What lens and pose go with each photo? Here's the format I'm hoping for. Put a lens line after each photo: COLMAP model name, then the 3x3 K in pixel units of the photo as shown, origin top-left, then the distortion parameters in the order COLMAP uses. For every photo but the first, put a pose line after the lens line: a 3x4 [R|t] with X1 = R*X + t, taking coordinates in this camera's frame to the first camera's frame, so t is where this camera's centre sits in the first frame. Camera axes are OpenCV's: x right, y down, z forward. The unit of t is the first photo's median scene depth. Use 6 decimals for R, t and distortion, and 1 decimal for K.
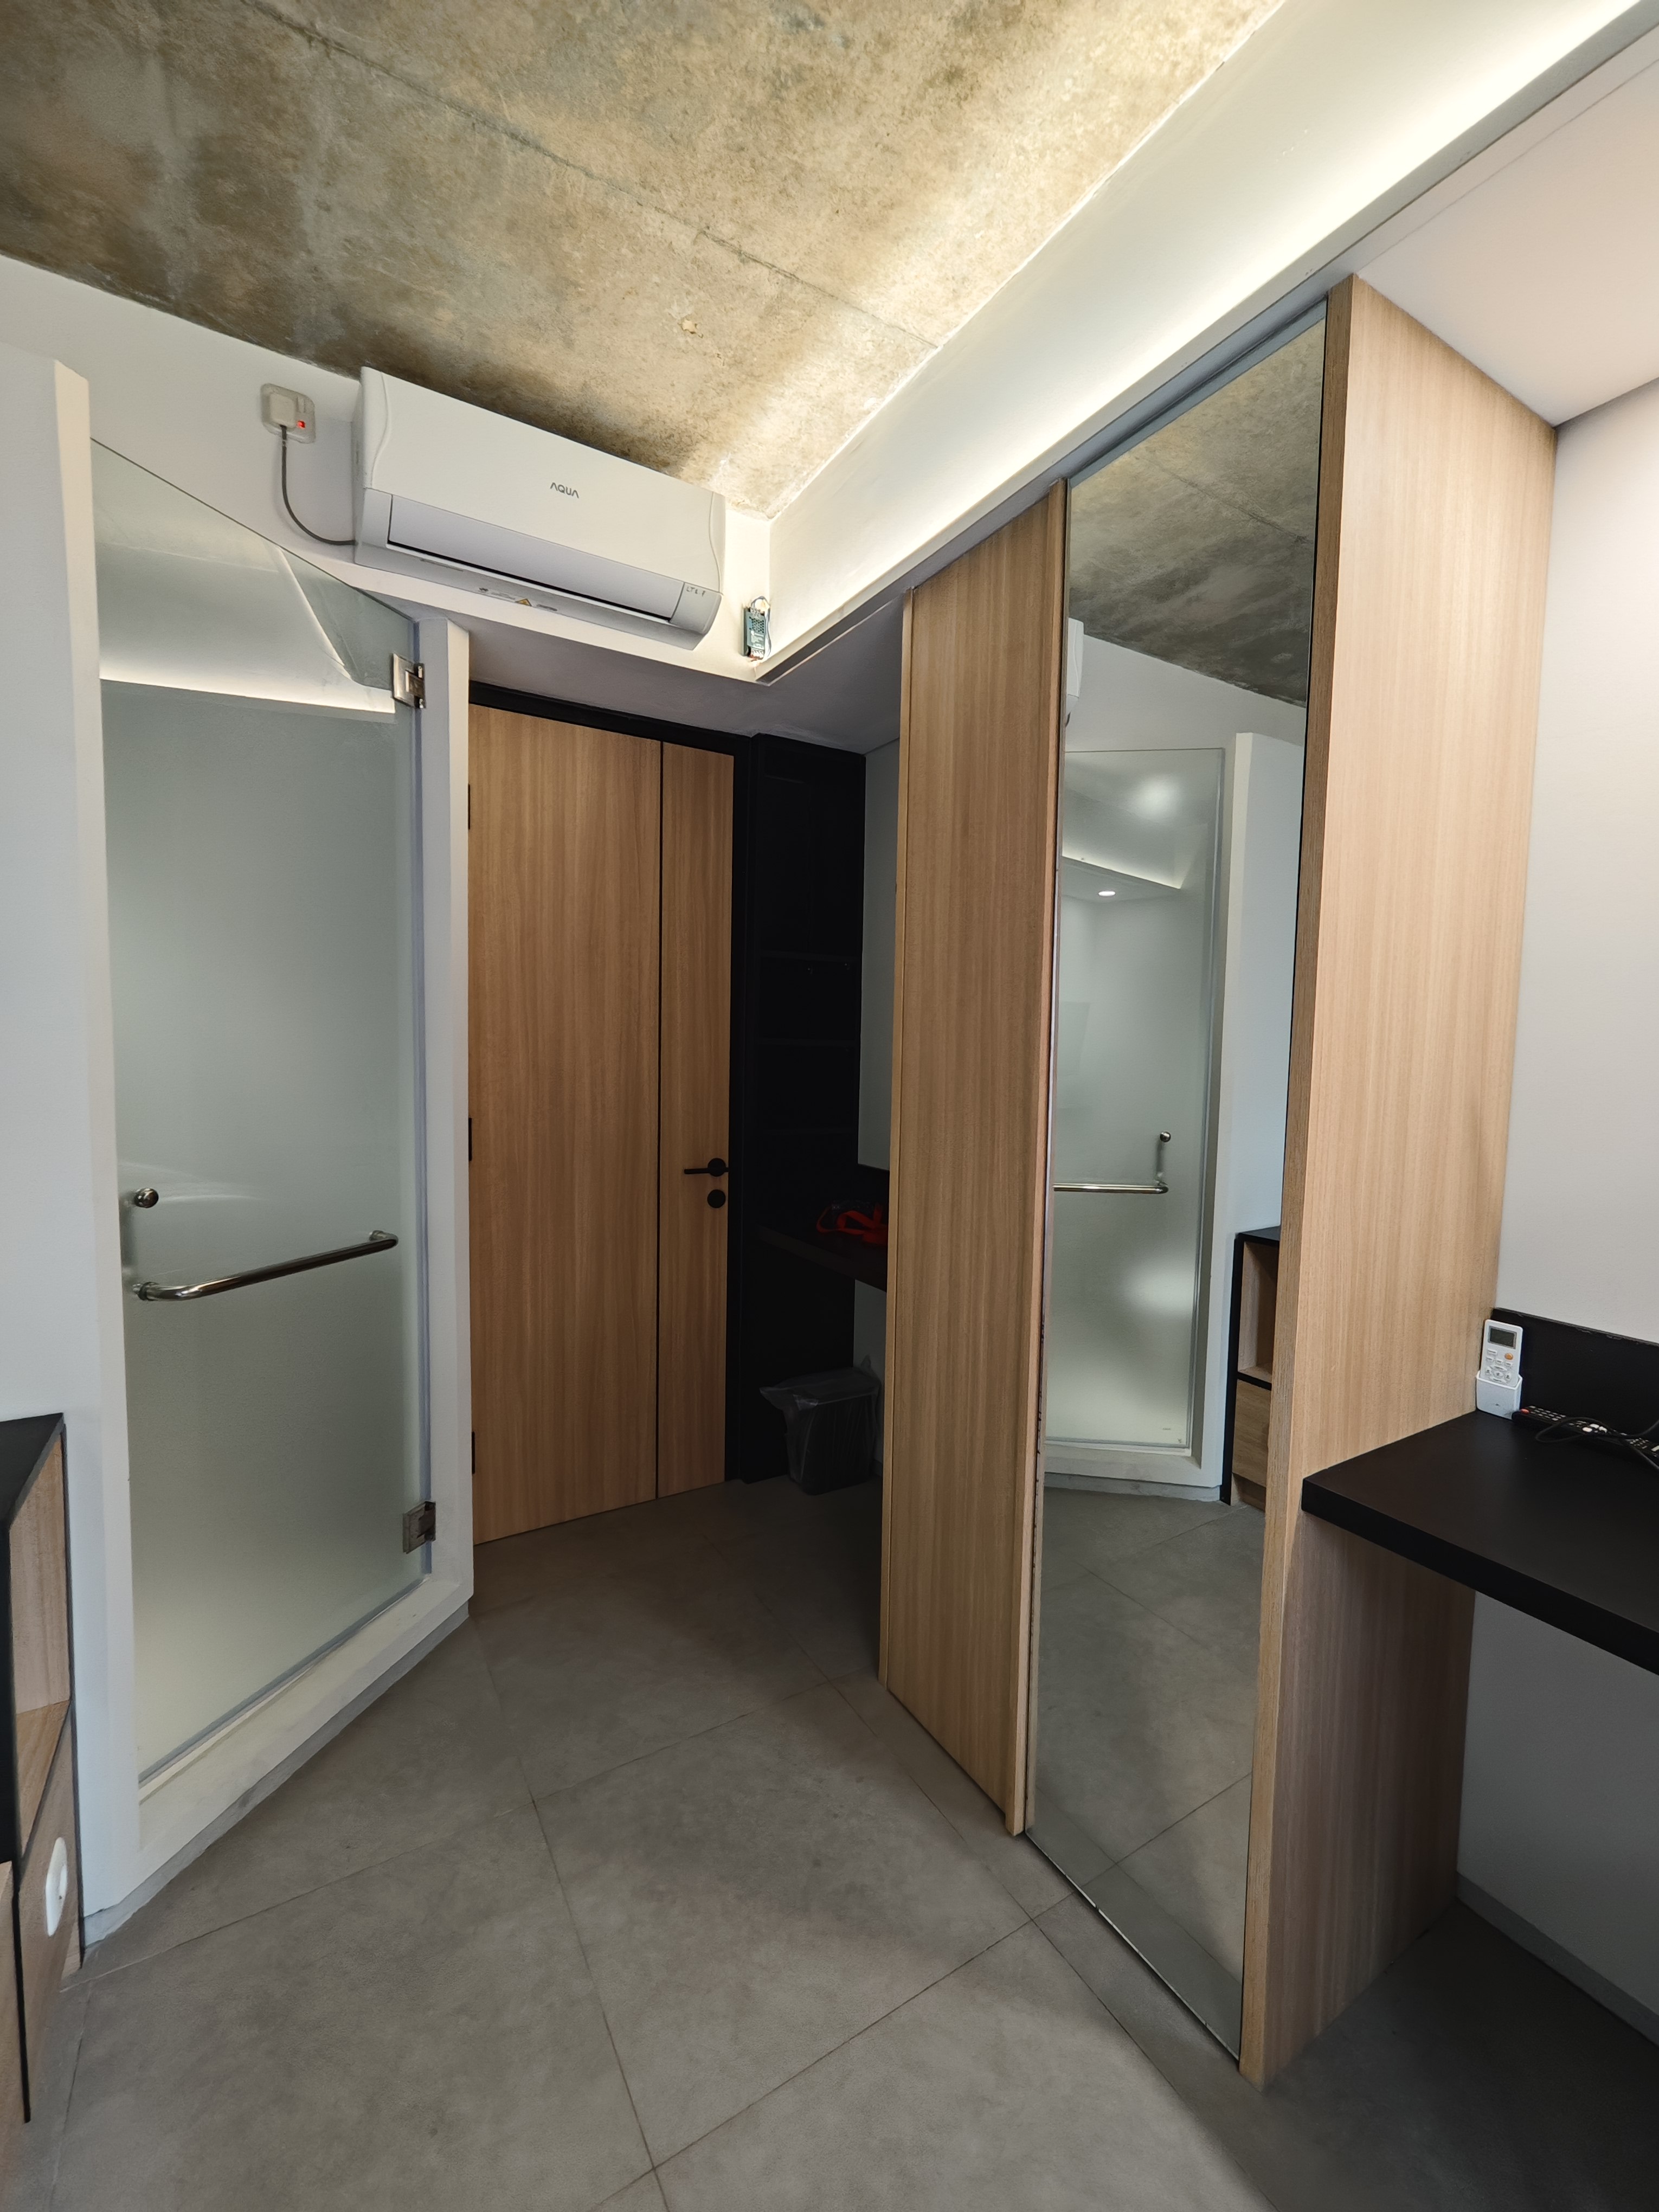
lens RADIAL K [[911.8, 0, 831.5], [0, 911.8, 1096.5], [0, 0, 1]] dist [0.004291, -0.002008]
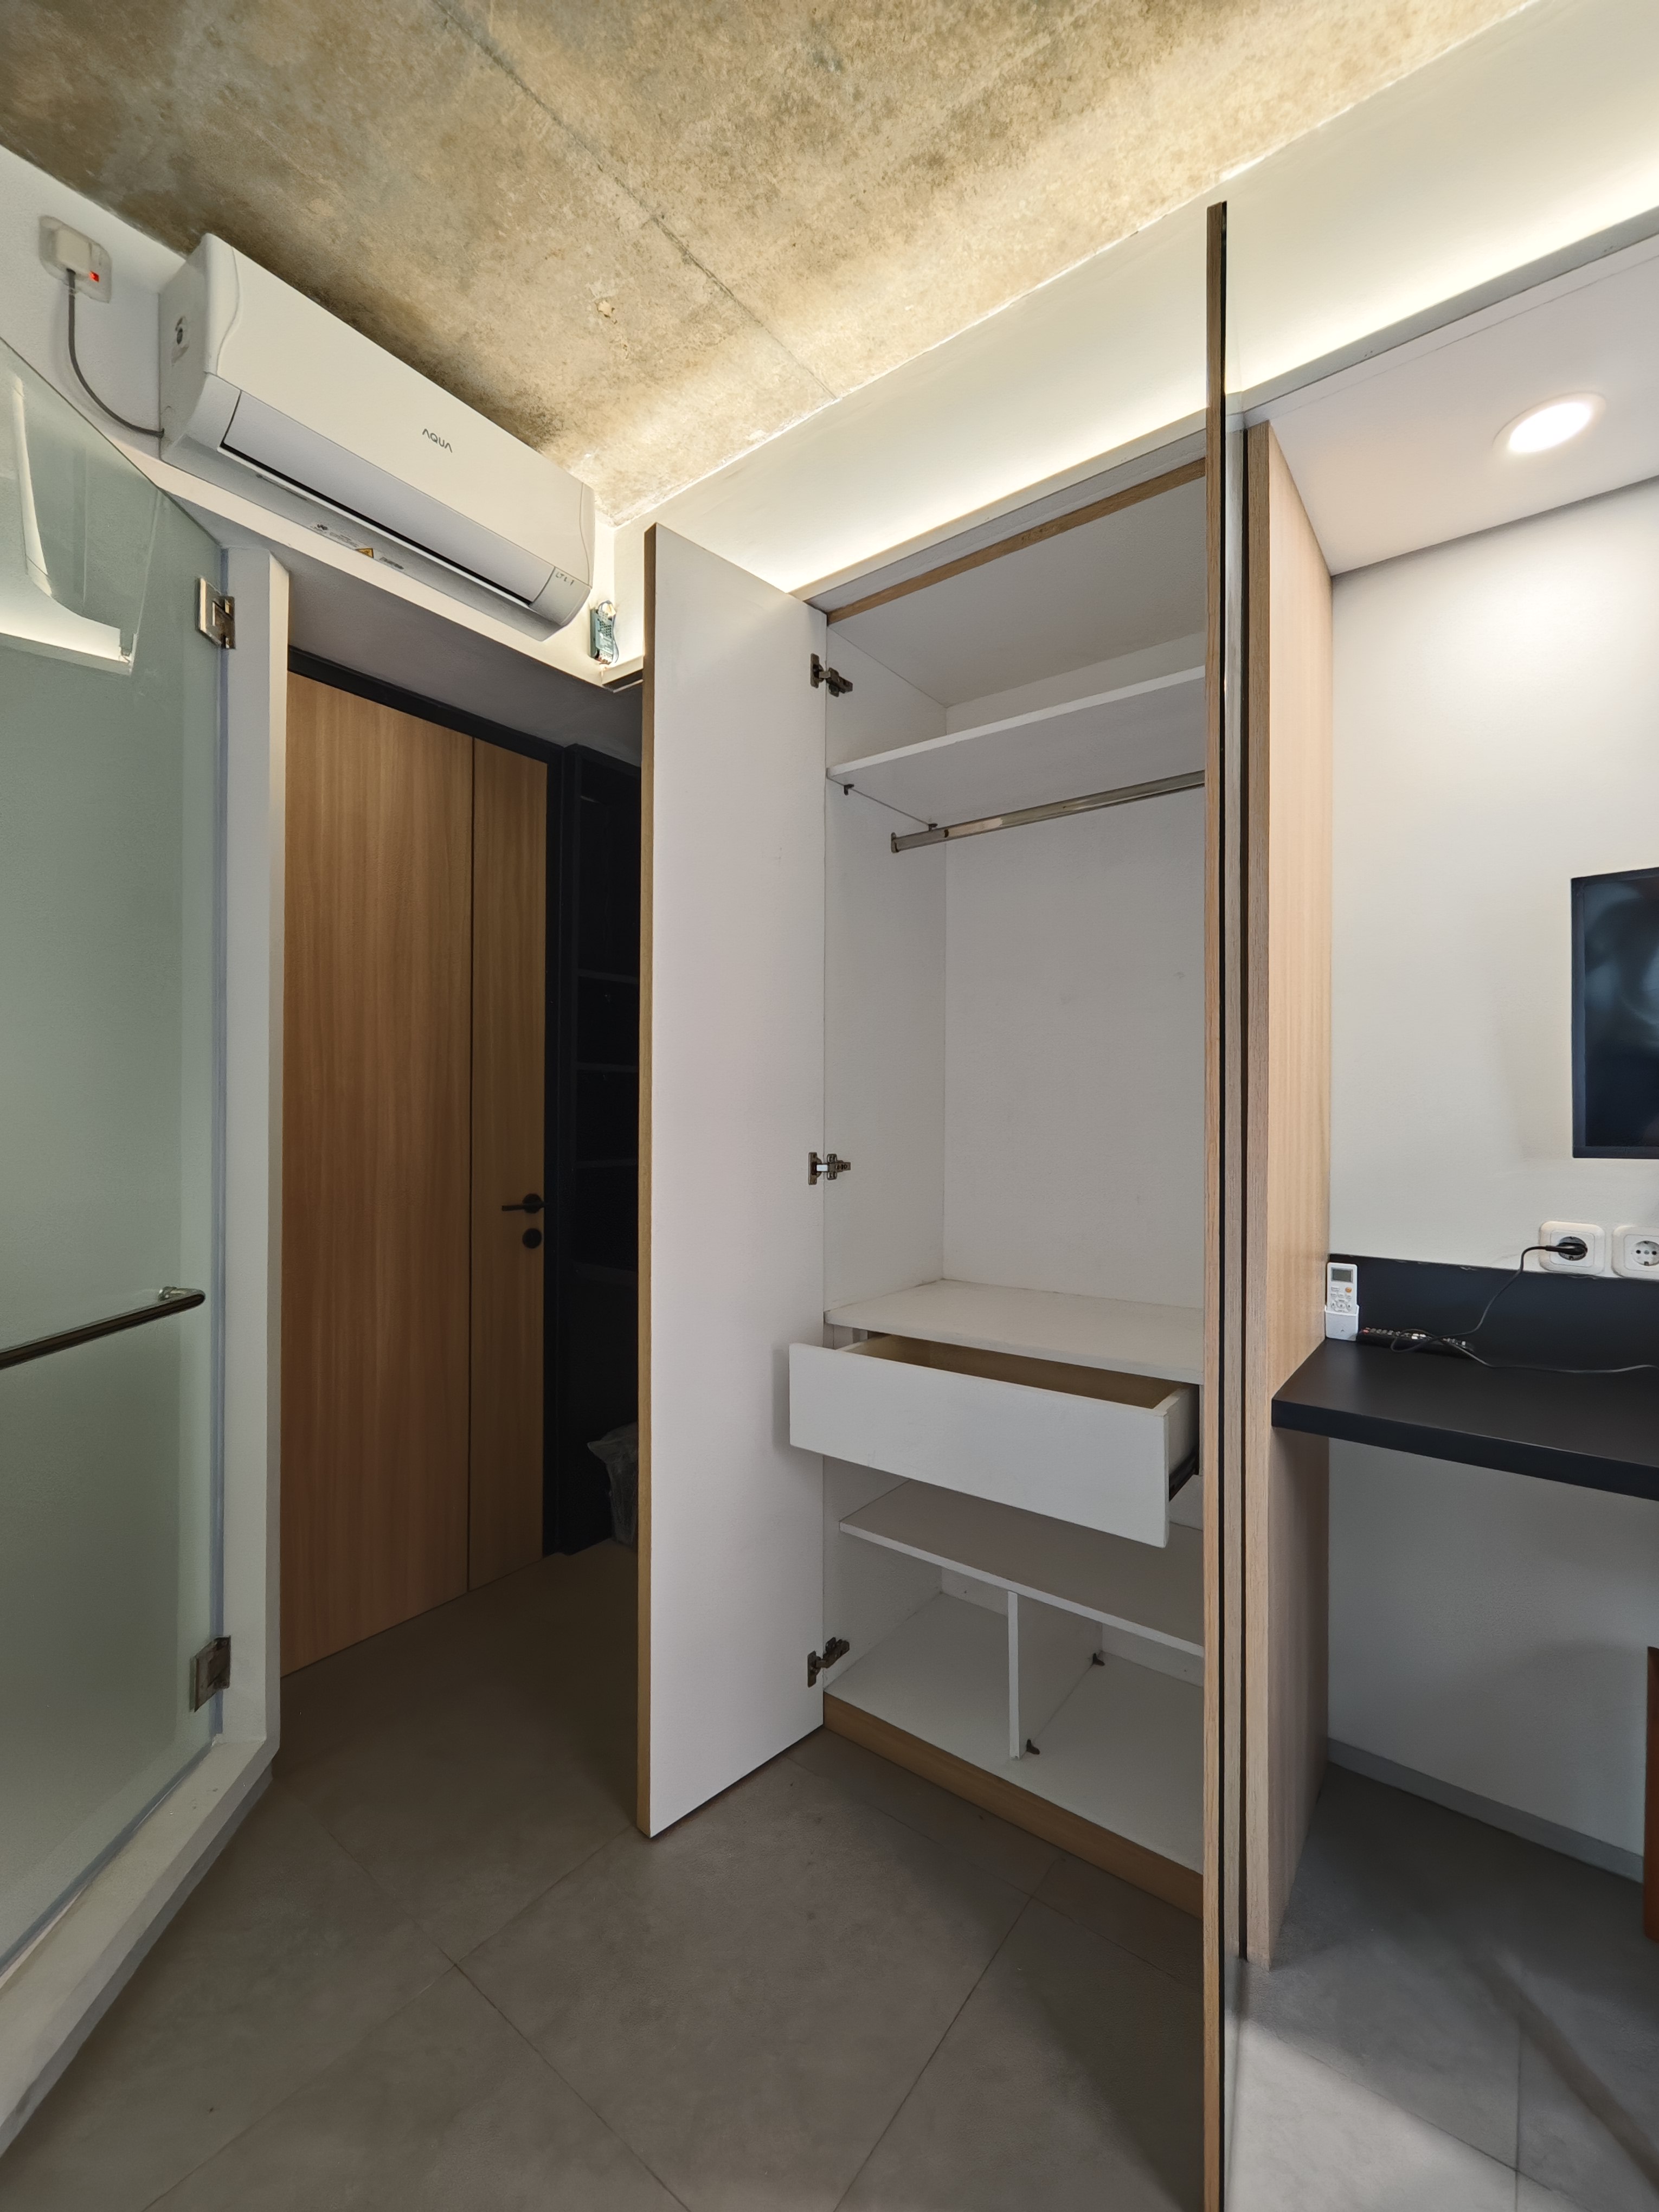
lens RADIAL K [[911.8, 0, 833.8], [0, 911.8, 1096.5], [0, 0, 1]] dist [0.004291, -0.002008]
pose [[0.930235, -0.009864, 0.366831, -0.284650], [0.033415, 0.997763, -0.057907, 0.054257], [-0.365439, 0.066125, 0.928484, 0.064025]]
